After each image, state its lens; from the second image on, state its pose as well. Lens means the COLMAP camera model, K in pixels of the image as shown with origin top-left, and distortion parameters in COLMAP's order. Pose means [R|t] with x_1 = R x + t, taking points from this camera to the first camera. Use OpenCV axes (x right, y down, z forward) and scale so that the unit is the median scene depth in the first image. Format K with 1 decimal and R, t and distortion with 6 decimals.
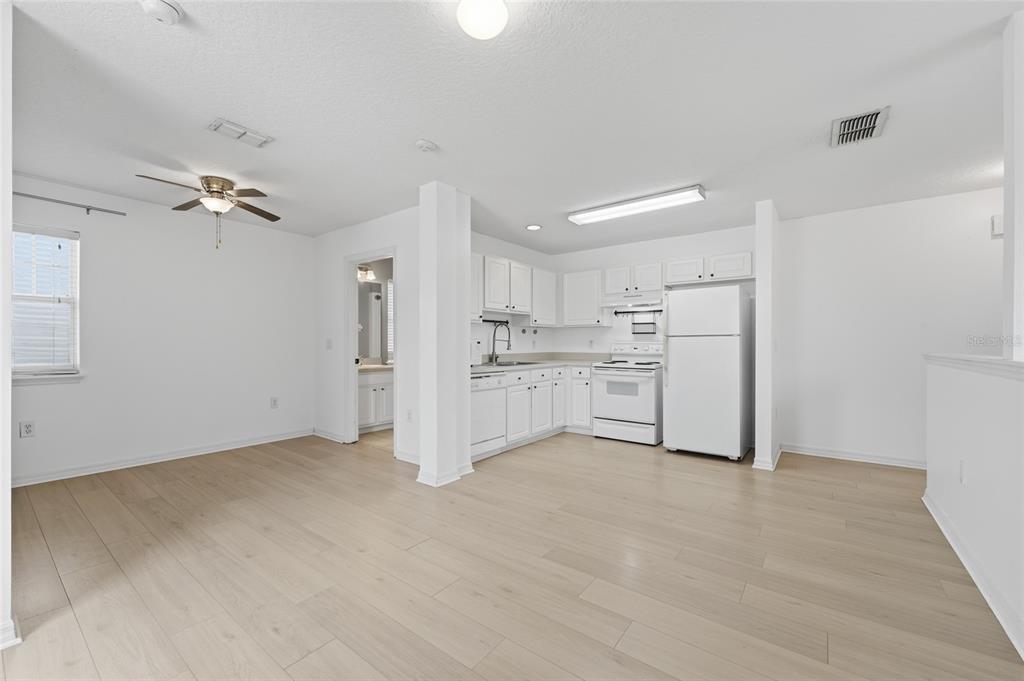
lens RADIAL K [[413.6, 0, 519.2], [0, 413.6, 340.3], [0, 0, 1]] dist [-0.000350, 0.000047]
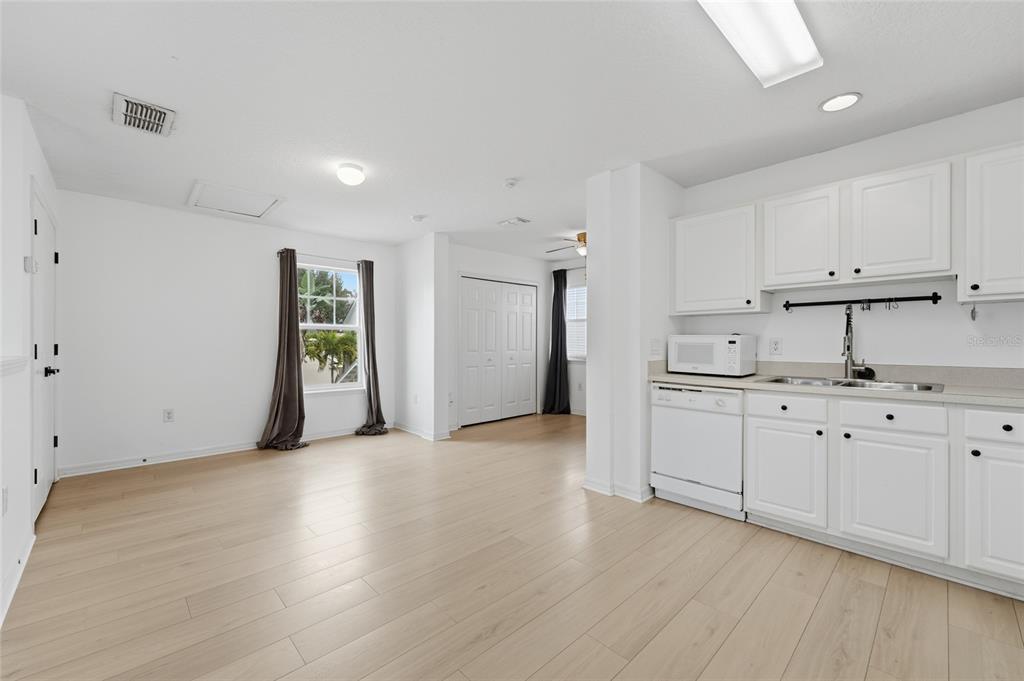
lens RADIAL K [[413.6, 0, 520.3], [0, 413.6, 345.9], [0, 0, 1]] dist [-0.000350, 0.000047]
pose [[-0.169031, -0.002560, -0.985607, 0.625740], [0.002764, 0.999991, -0.003071, 0.012067], [0.985607, -0.003244, -0.169023, 0.783422]]
